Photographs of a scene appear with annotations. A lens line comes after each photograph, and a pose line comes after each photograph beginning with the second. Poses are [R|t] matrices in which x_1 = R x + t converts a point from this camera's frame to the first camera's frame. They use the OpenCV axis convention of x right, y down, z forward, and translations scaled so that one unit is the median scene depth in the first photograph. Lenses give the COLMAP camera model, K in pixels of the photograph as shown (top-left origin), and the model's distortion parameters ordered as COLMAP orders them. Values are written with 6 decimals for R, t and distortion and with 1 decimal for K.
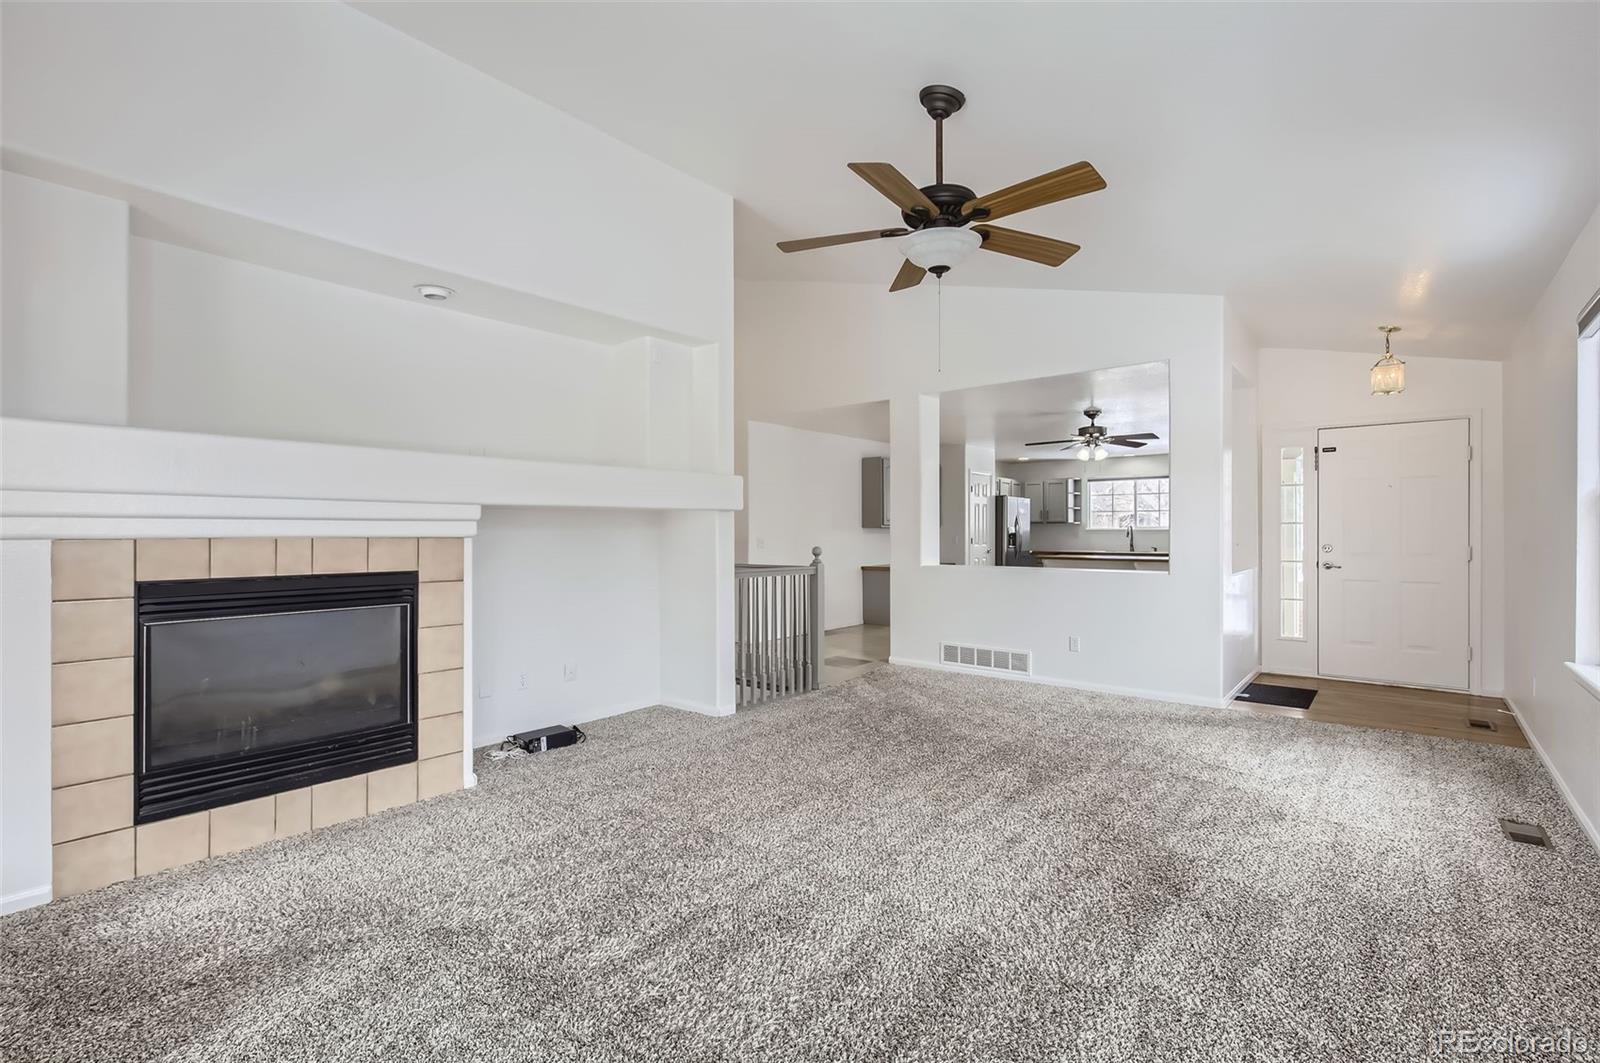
lens RADIAL K [[717.8, 0, 802.8], [0, 717.8, 532.1], [0, 0, 1]] dist [-0.000264, -0.000882]
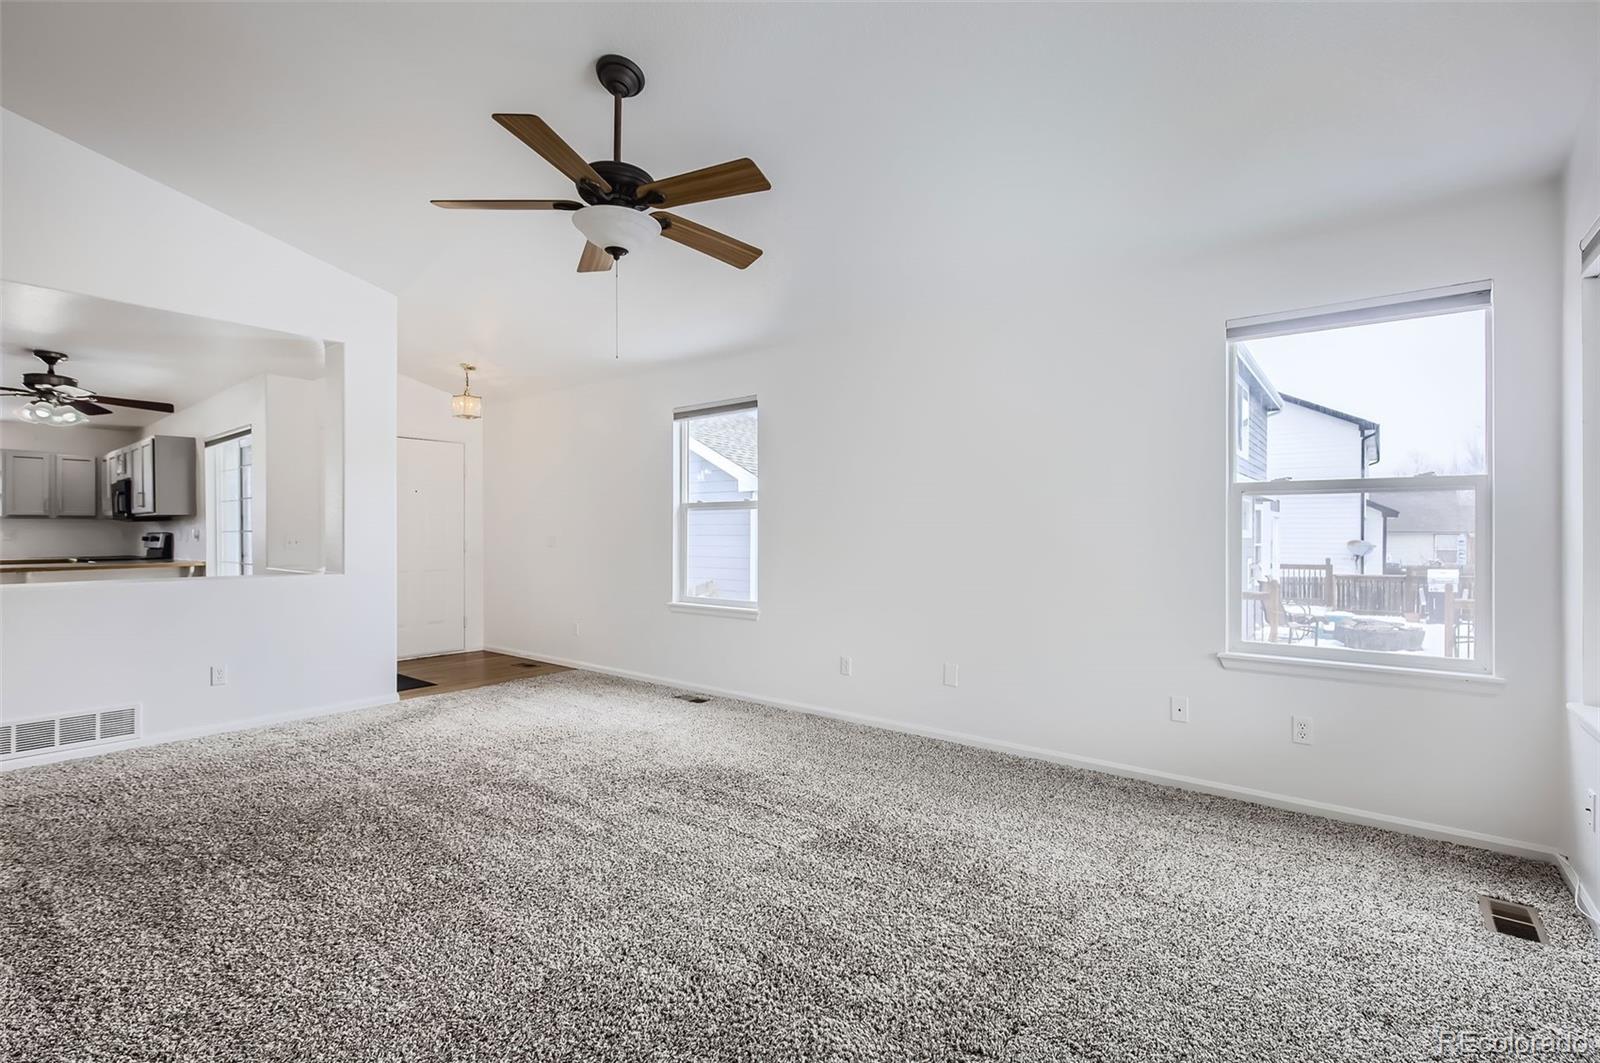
lens RADIAL K [[717.8, 0, 802.8], [0, 717.8, 532.1], [0, 0, 1]] dist [-0.000264, -0.000882]
pose [[-0.022993, 0.000815, 0.999735, -0.379225], [-0.000441, 1.000000, -0.000825, 0.003883], [-0.999736, -0.000460, -0.022993, 0.378659]]
